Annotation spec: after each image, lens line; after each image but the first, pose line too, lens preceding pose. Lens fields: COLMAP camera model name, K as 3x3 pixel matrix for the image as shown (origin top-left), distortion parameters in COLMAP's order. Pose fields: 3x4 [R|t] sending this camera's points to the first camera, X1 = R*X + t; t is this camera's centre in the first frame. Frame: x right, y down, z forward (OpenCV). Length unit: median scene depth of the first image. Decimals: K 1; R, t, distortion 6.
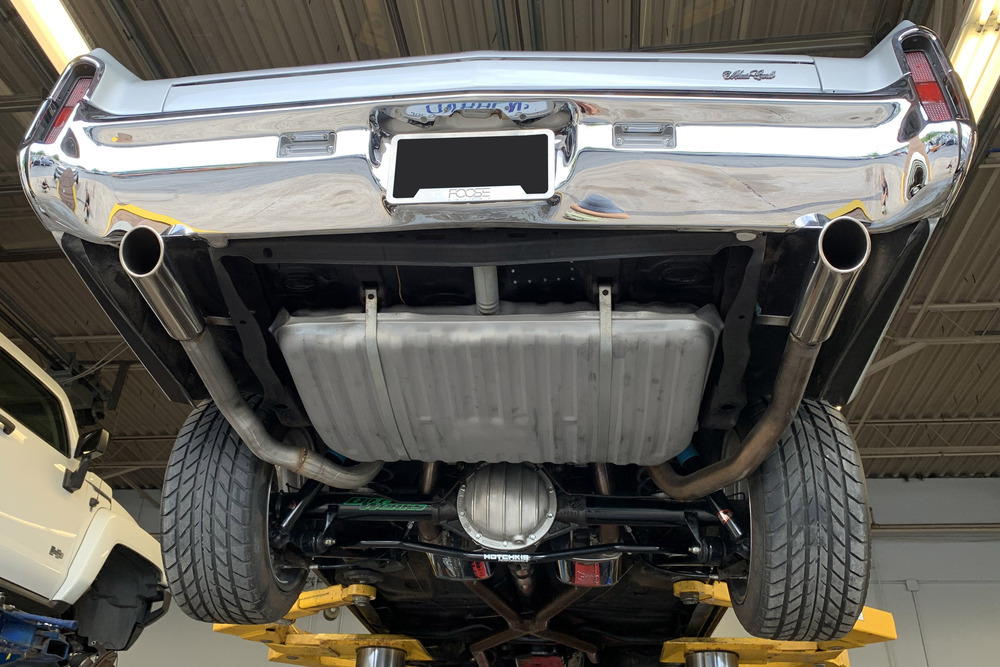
lens RADIAL K [[757.5, 0, 500.0], [0, 757.5, 333.5], [0, 0, 1]] dist [-0.005472, -0.005920]
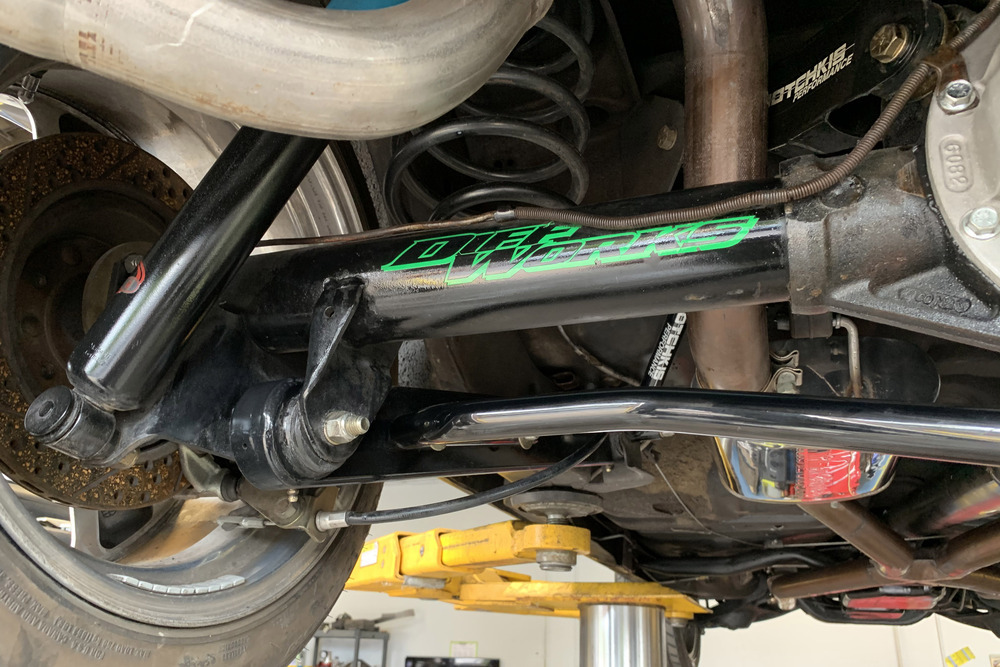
lens RADIAL K [[757.5, 0, 500.0], [0, 757.5, 333.5], [0, 0, 1]] dist [-0.005472, -0.005920]
pose [[0.955464, -0.103808, -0.276246, -0.110052], [0.142989, 0.981716, 0.125653, 0.223582], [0.258151, -0.159557, 0.952838, 0.792645]]
